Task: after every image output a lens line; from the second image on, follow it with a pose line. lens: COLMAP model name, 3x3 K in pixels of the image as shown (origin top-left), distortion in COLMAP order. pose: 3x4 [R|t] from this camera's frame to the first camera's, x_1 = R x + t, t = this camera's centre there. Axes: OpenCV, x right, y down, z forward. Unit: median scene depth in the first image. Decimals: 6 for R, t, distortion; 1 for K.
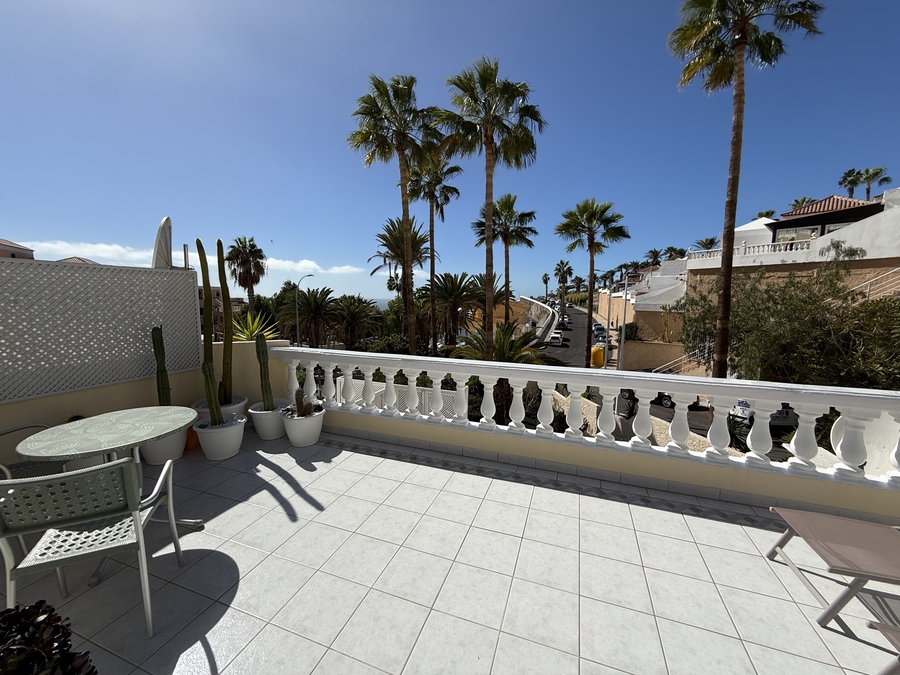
lens RADIAL K [[358.2, 0, 446.2], [0, 358.2, 339.5], [0, 0, 1]] dist [-0.000977, 0.000419]
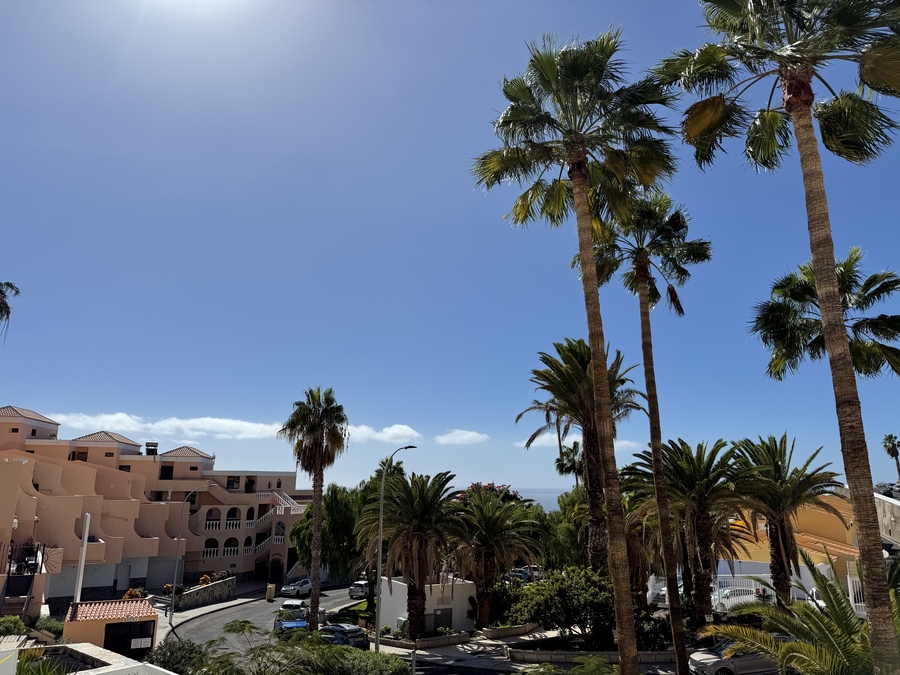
lens RADIAL K [[623.9, 0, 442.3], [0, 623.9, 339.6], [0, 0, 1]] dist [0.053243, -0.012525]
pose [[0.943678, -0.079172, -0.321254, -0.014990], [-0.034792, 0.941821, -0.334310, -0.015252], [0.329032, 0.326658, 0.886021, 0.098500]]
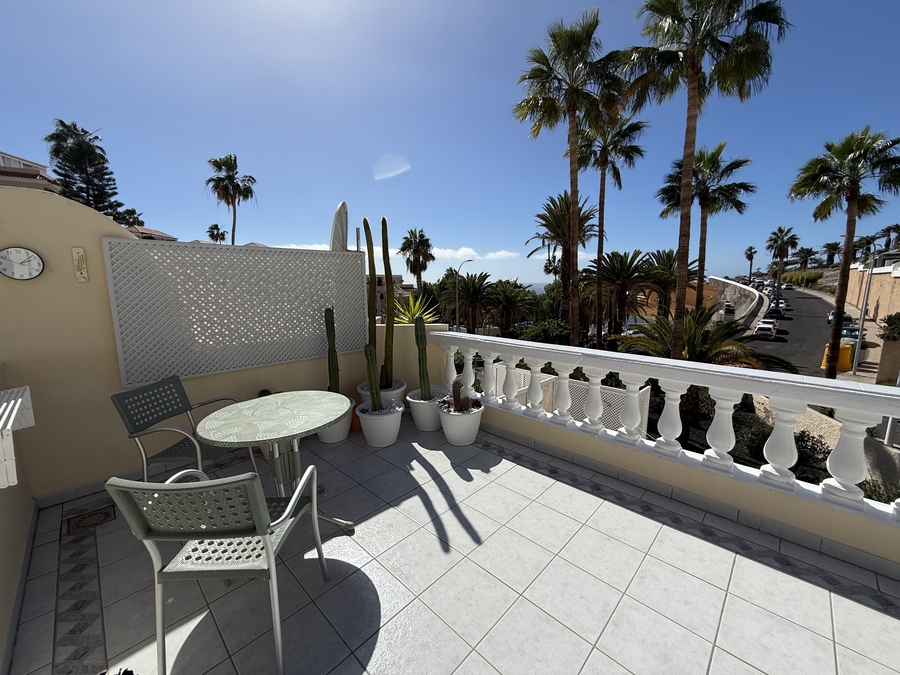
lens RADIAL K [[358.2, 0, 446.2], [0, 358.2, 333.7], [0, 0, 1]] dist [-0.000977, 0.000419]
pose [[0.911622, 0.039178, -0.409158, -0.008475], [-0.028326, 0.999069, 0.032552, -0.000491], [0.410052, -0.018085, 0.911883, 0.020363]]
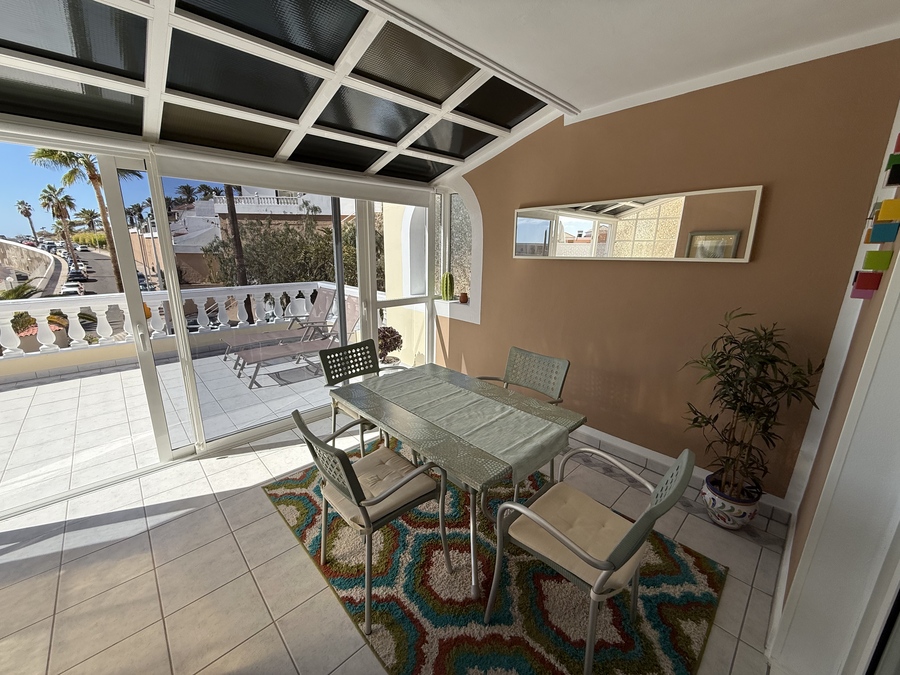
lens RADIAL K [[358.2, 0, 446.2], [0, 358.2, 336.7], [0, 0, 1]] dist [-0.000977, 0.000419]
pose [[0.446733, -0.230687, 0.864415, -0.026373], [0.097959, 0.972989, 0.209036, 0.007845], [-0.889288, -0.008706, 0.457265, -0.084772]]
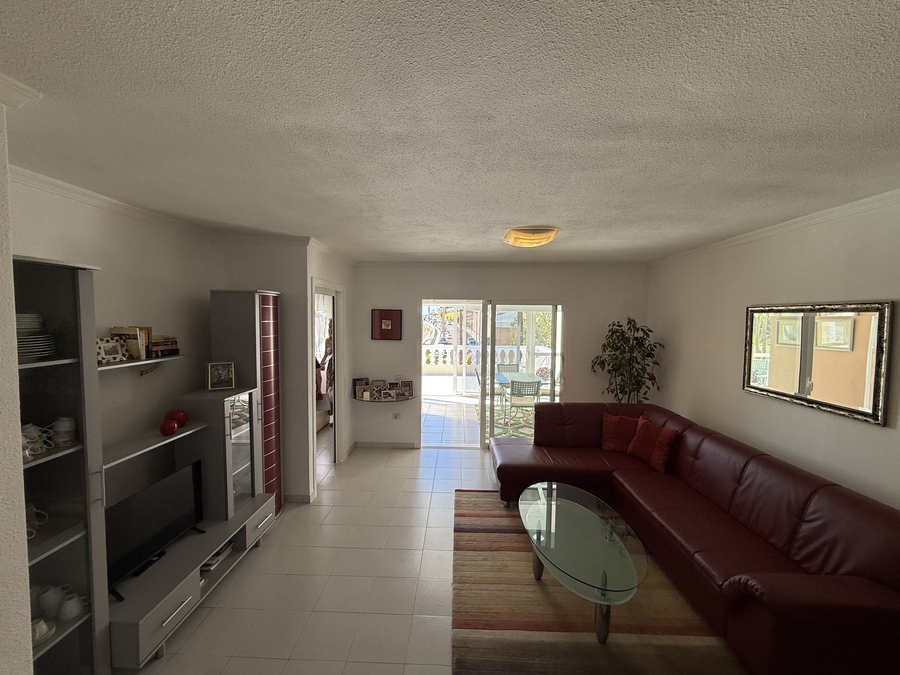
lens RADIAL K [[358.2, 0, 448.9], [0, 358.2, 336.6], [0, 0, 1]] dist [-0.000977, 0.000419]
pose [[0.946310, -0.028232, 0.322025, -0.099813], [0.046135, 0.997777, -0.048099, 0.013794], [-0.319951, 0.060373, 0.945508, -0.308119]]
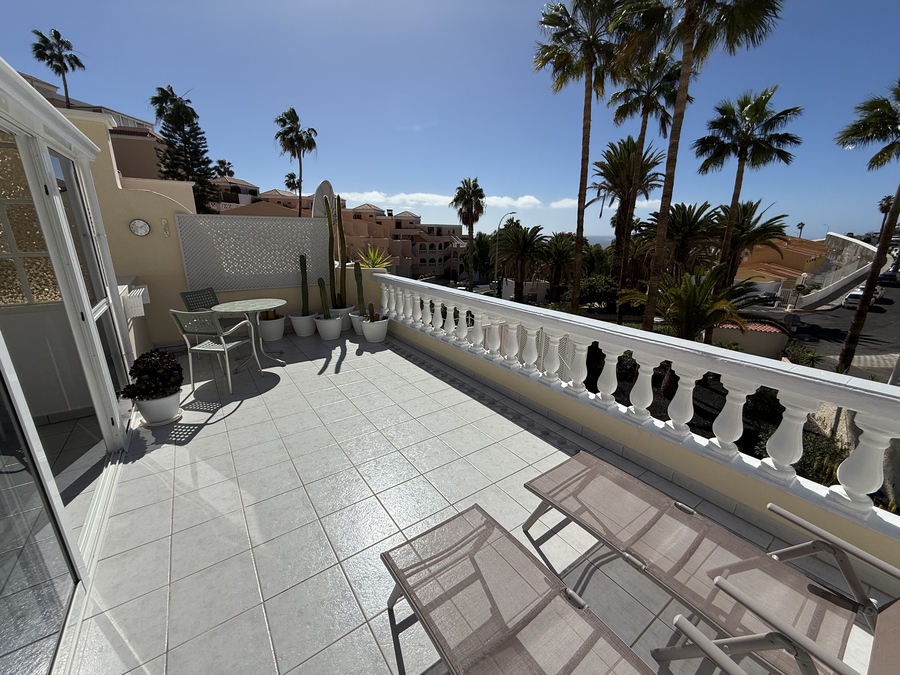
lens RADIAL K [[358.2, 0, 447.9], [0, 358.2, 338.0], [0, 0, 1]] dist [-0.000977, 0.000419]
pose [[0.820601, 0.160289, -0.548563, 0.071349], [-0.068025, 0.980434, 0.184722, -0.001108], [0.567438, -0.114267, 0.815449, -0.001102]]
